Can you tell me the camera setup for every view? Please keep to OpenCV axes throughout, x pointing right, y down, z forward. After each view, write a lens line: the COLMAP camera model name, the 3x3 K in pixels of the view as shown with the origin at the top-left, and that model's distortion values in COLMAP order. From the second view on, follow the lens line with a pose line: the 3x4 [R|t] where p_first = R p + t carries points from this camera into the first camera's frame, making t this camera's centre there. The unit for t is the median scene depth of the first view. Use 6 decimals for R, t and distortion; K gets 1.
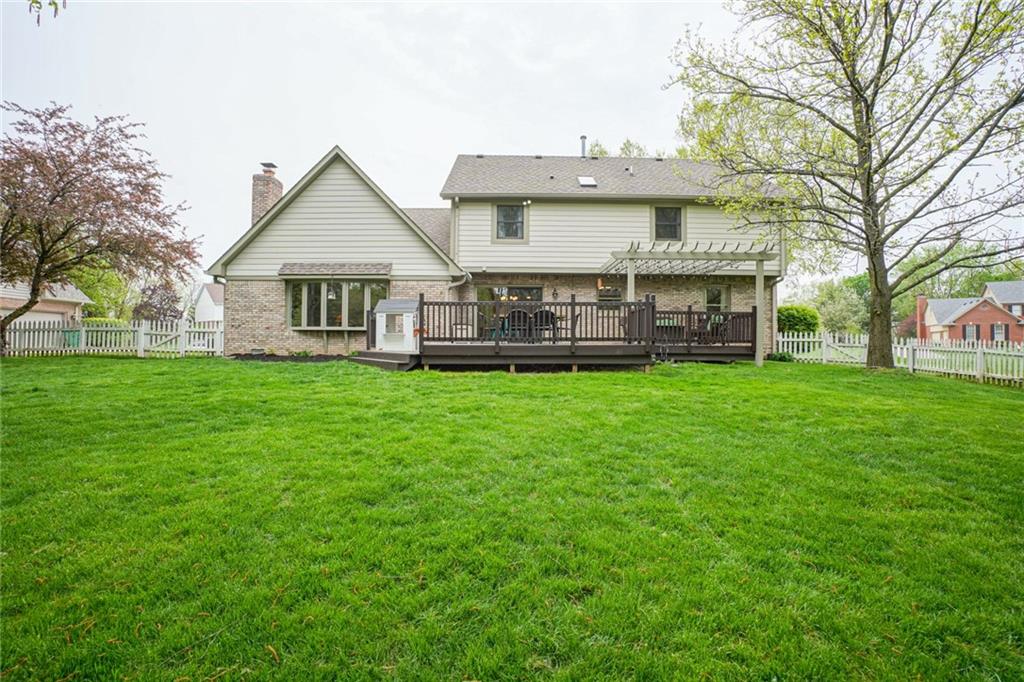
lens RADIAL K [[479.9, 0, 518.8], [0, 479.9, 336.5], [0, 0, 1]] dist [-0.062833, 0.025980]
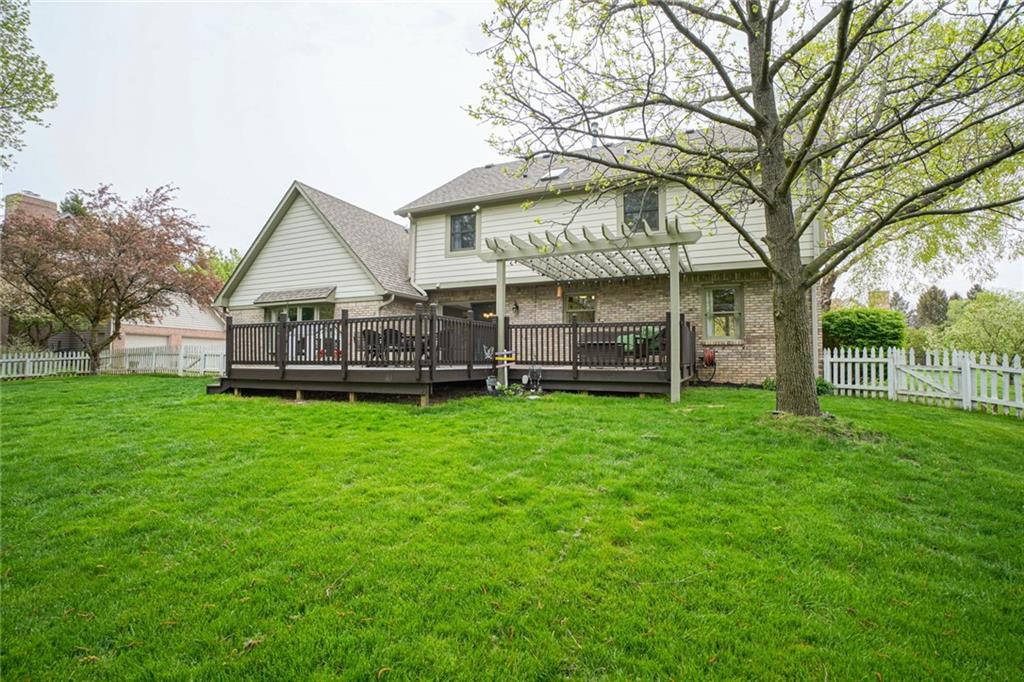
lens RADIAL K [[479.9, 0, 518.8], [0, 479.9, 336.5], [0, 0, 1]] dist [-0.062833, 0.025980]
pose [[0.903027, -0.024071, -0.428909, 0.474408], [0.007215, 0.999138, -0.040882, -0.002546], [0.429523, 0.033823, 0.902422, 0.234962]]
